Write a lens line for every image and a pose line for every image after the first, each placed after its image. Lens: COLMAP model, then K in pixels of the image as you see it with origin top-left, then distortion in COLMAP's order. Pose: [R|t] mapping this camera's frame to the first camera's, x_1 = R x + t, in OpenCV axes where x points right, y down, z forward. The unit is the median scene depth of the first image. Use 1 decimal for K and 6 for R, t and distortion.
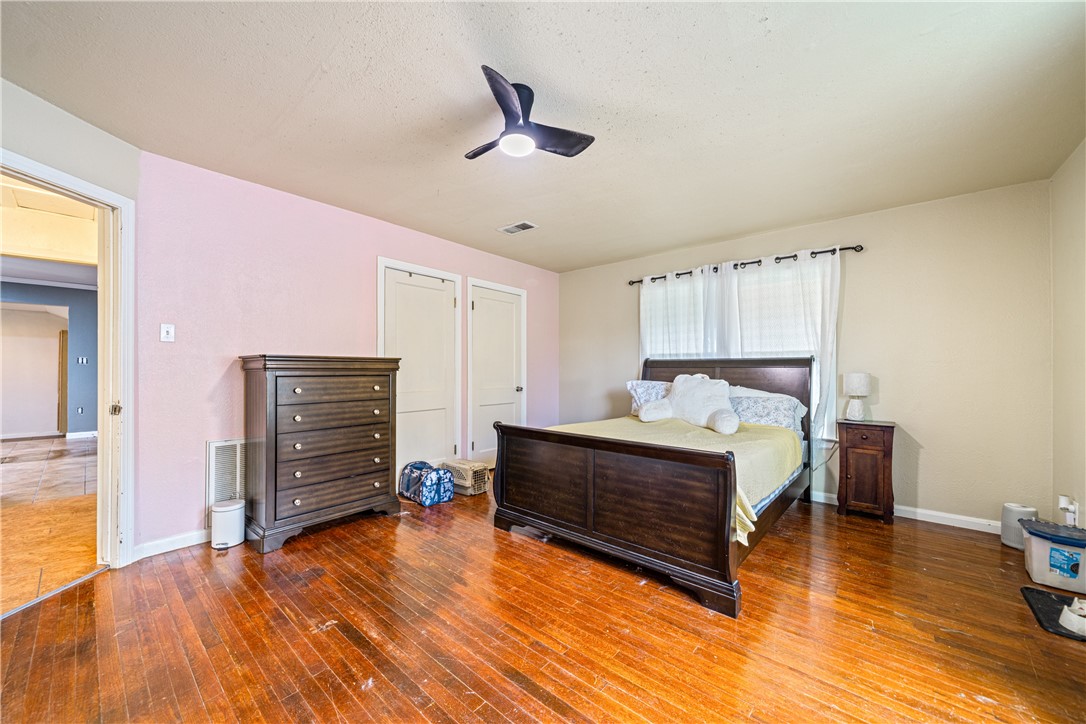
lens RADIAL K [[407.4, 0, 539.2], [0, 407.4, 366.8], [0, 0, 1]] dist [-0.000117, -0.000117]
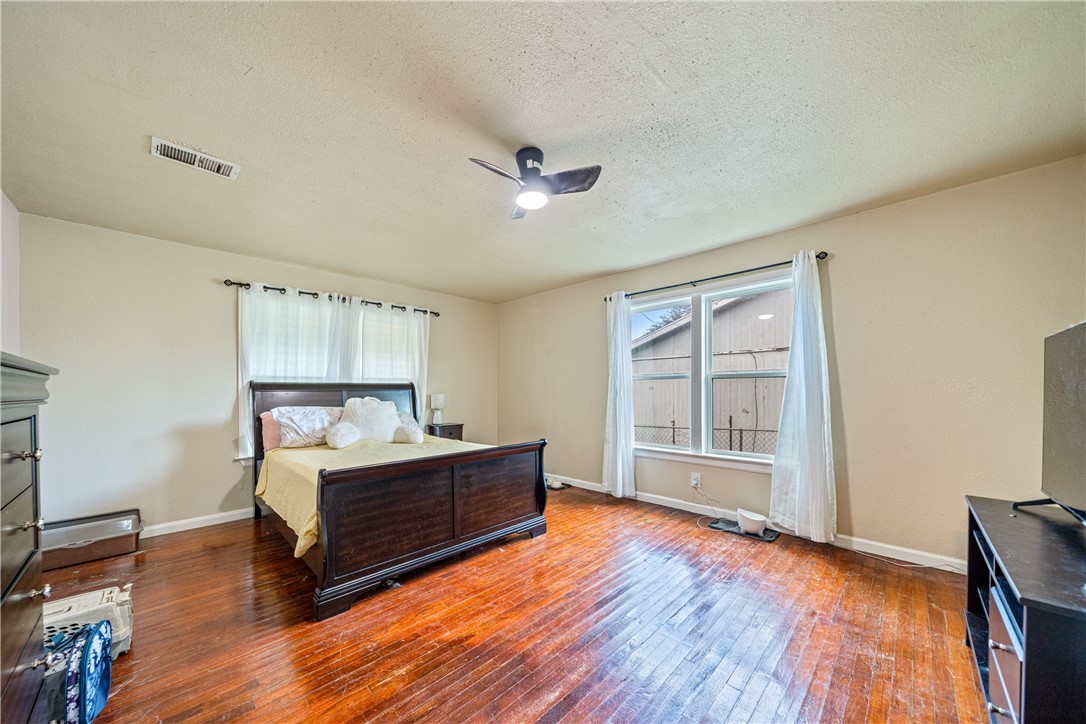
lens RADIAL K [[378.8, 0, 539.5], [0, 378.8, 389.8], [0, 0, 1]] dist [0.001272, 0.000069]
pose [[0.063654, -0.002831, 0.997968, -0.574513], [0.004140, 0.999988, 0.002573, -0.002460], [-0.997963, 0.003968, 0.063665, 0.458969]]
